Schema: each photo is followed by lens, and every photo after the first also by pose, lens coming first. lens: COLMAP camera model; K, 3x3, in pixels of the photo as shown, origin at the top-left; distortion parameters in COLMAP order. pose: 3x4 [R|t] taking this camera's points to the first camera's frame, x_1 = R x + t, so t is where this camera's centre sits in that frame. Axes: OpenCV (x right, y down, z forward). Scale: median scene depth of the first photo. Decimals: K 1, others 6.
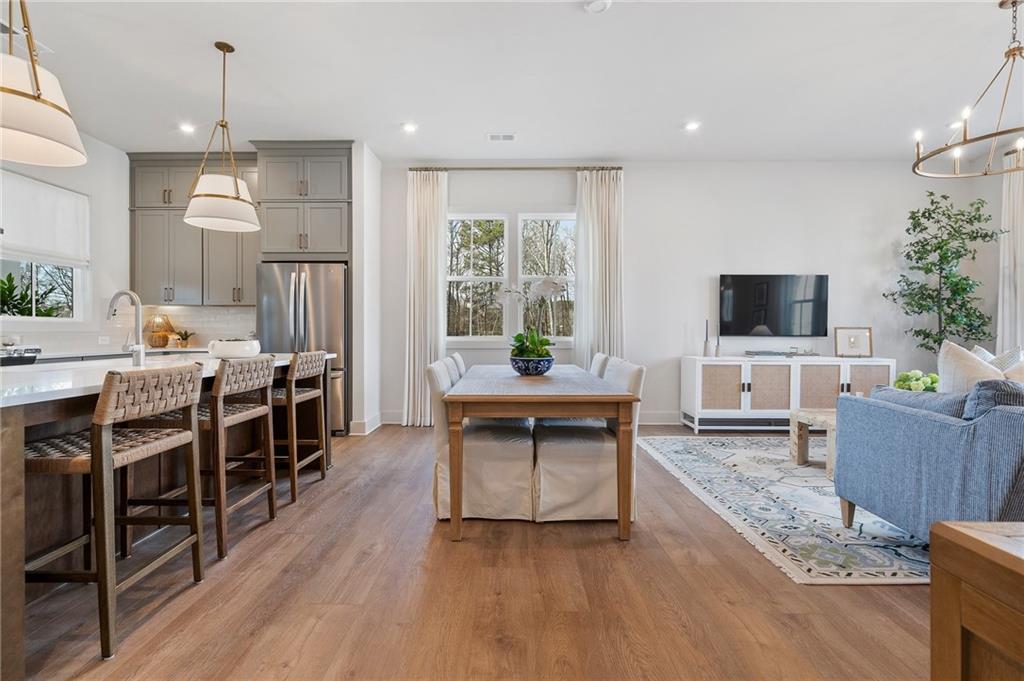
lens RADIAL K [[472.0, 0, 505.2], [0, 472.0, 334.1], [0, 0, 1]] dist [-0.002462, 0.000194]
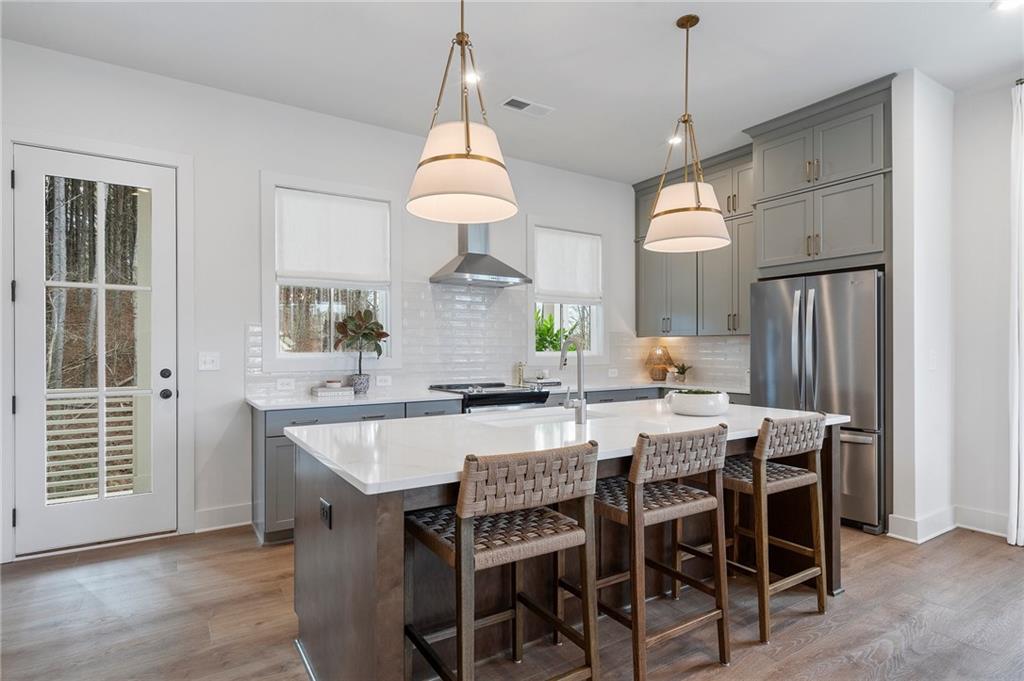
lens RADIAL K [[531.9, 0, 507.1], [0, 531.9, 346.3], [0, 0, 1]] dist [0.004308, 0.000470]
pose [[0.550416, -0.004647, -0.834878, -0.008999], [-0.003669, 0.999961, -0.007985, -0.034818], [0.834883, 0.007458, 0.550377, 0.169131]]
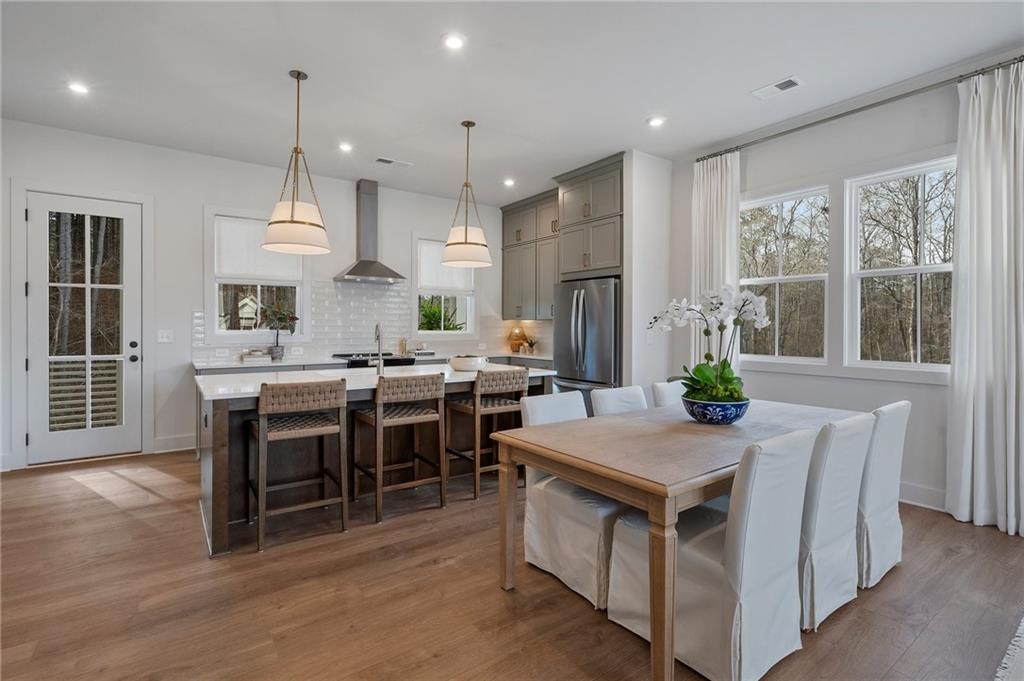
lens RADIAL K [[476.6, 0, 502.9], [0, 476.6, 326.1], [0, 0, 1]] dist [-0.002687, 0.000341]
pose [[0.586715, 0.000356, -0.809793, 0.332238], [-0.008496, 0.999948, -0.005716, -0.039529], [0.809749, 0.010233, 0.586687, 0.220040]]
